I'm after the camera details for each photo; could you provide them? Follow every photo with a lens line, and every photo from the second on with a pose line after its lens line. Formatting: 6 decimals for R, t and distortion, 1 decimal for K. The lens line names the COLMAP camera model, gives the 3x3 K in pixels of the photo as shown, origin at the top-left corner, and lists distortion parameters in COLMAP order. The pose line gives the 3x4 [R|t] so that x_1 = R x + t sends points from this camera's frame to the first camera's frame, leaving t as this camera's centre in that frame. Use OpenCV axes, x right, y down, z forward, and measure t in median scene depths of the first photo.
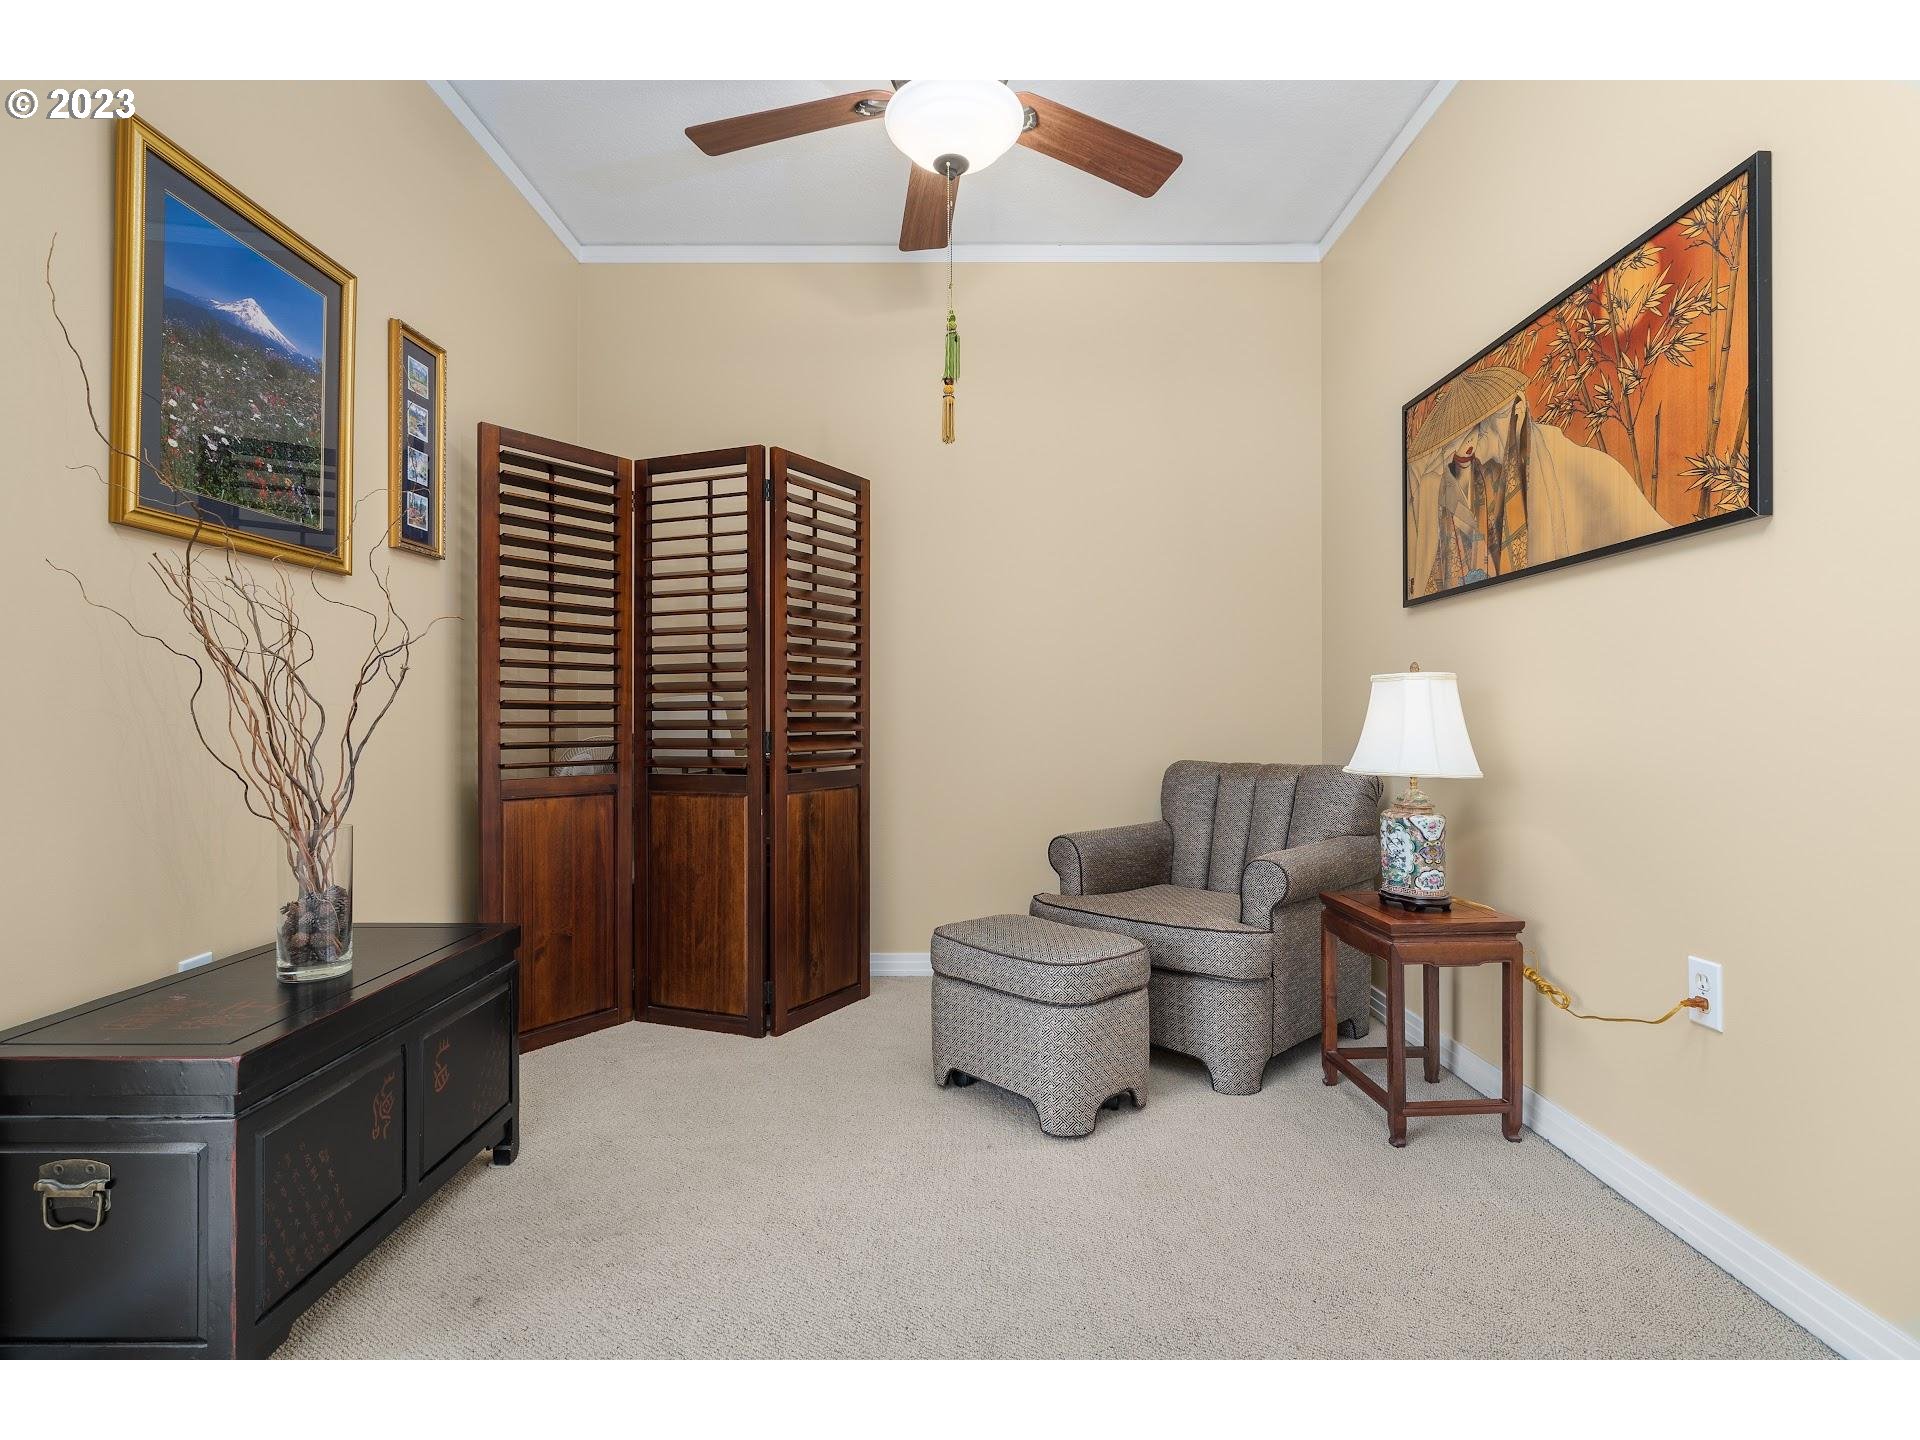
lens RADIAL K [[918.0, 0, 956.3], [0, 918.0, 718.3], [0, 0, 1]] dist [-0.009049, 0.003429]
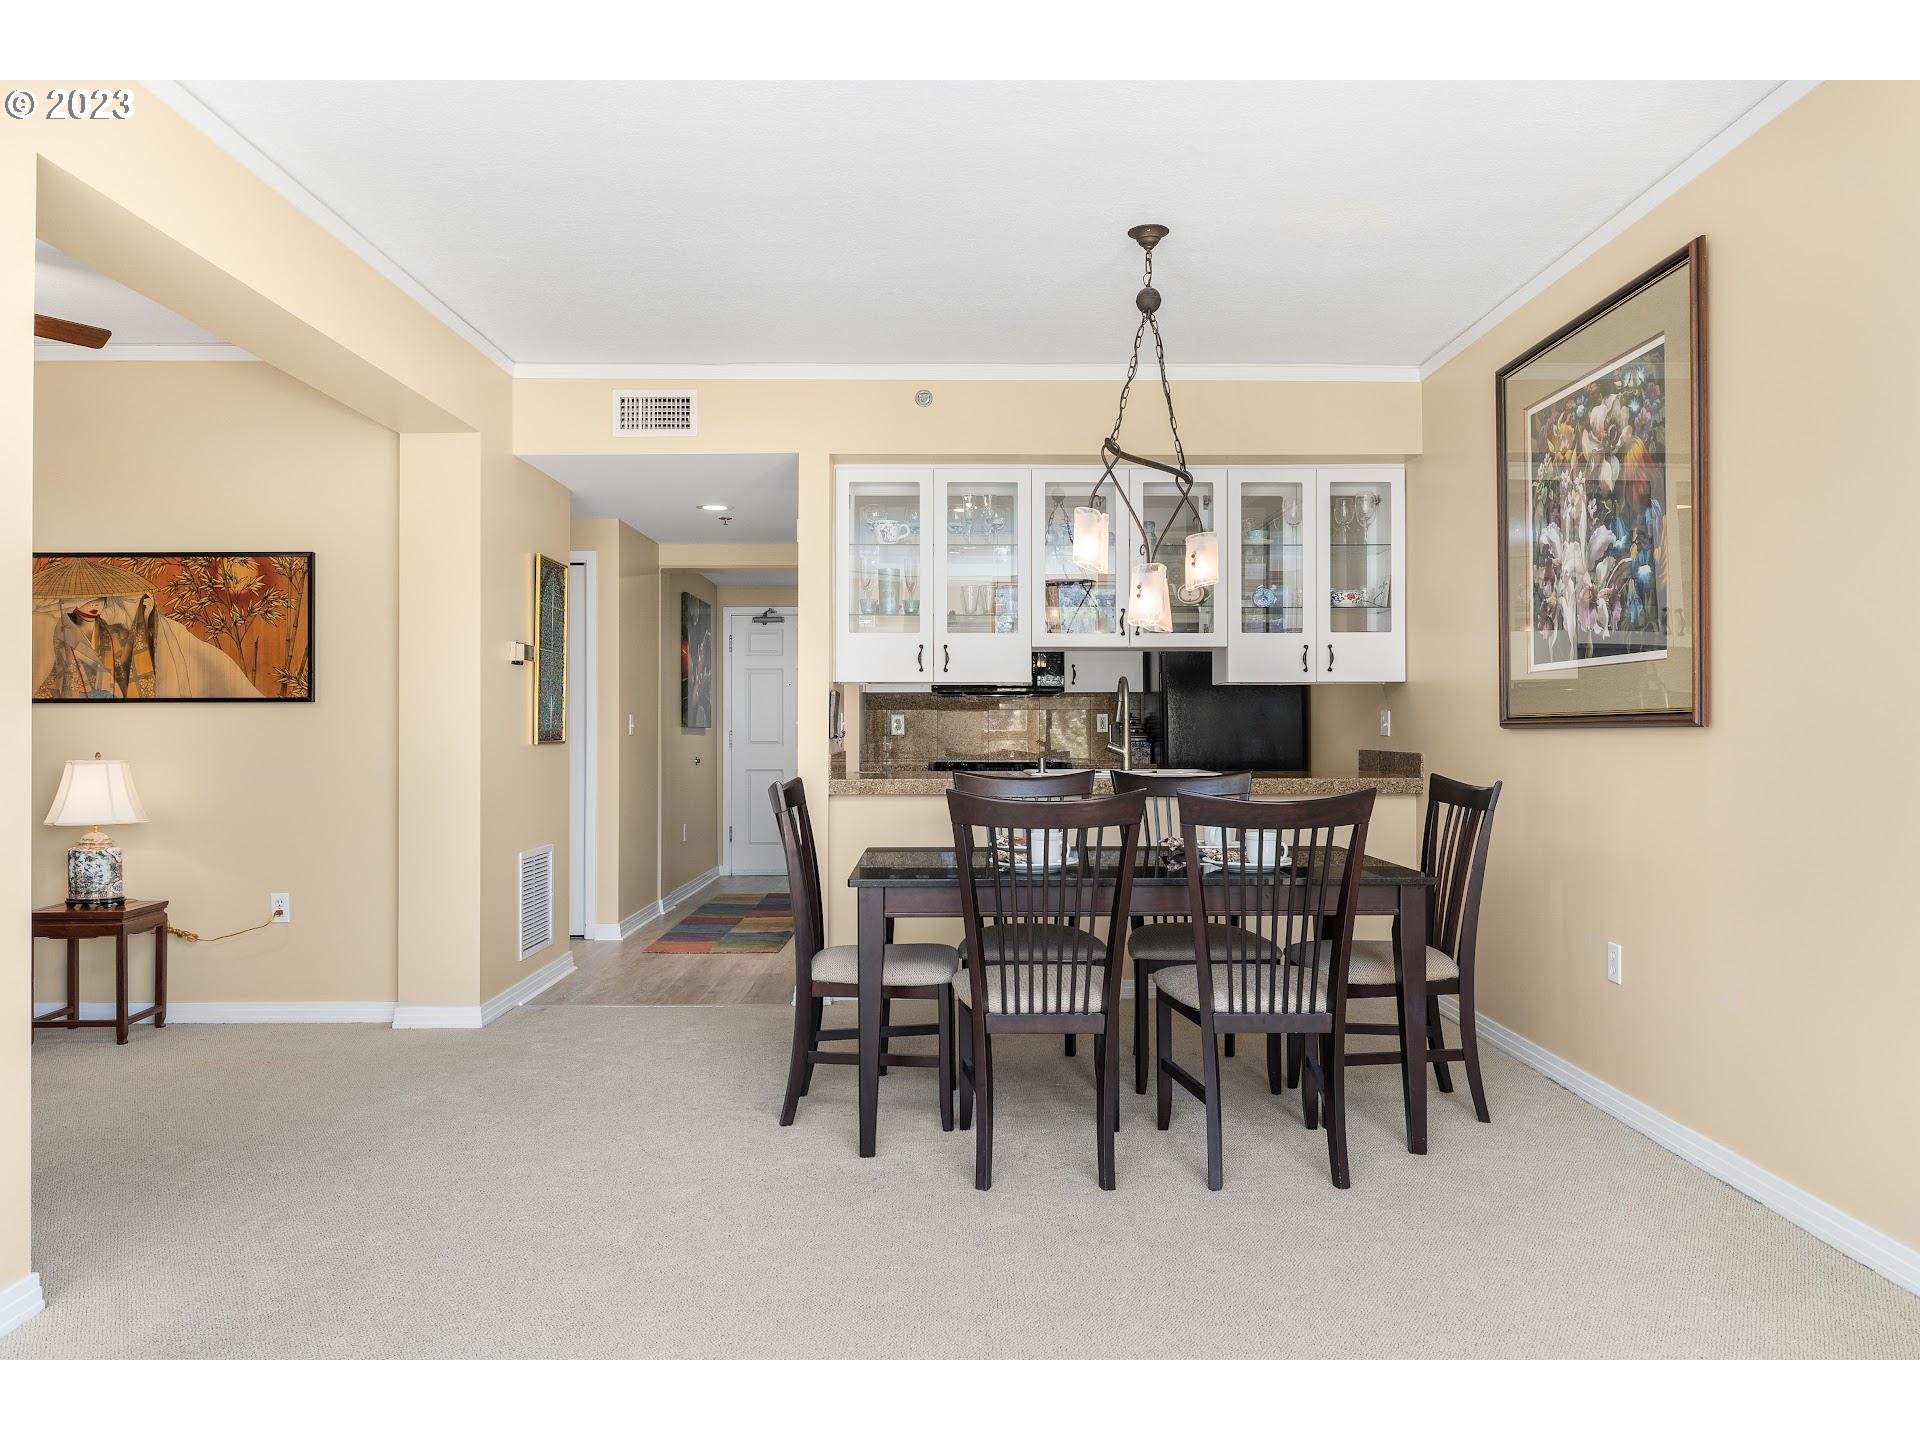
lens RADIAL K [[1528.6, 0, 959.9], [0, 1528.6, 707.6], [0, 0, 1]] dist [0.007424, -0.001594]
pose [[0.013815, 0.017649, 0.999749, -2.281391], [0.002269, 0.999841, -0.017682, -0.094361], [-0.999902, 0.002513, 0.013773, -0.562211]]
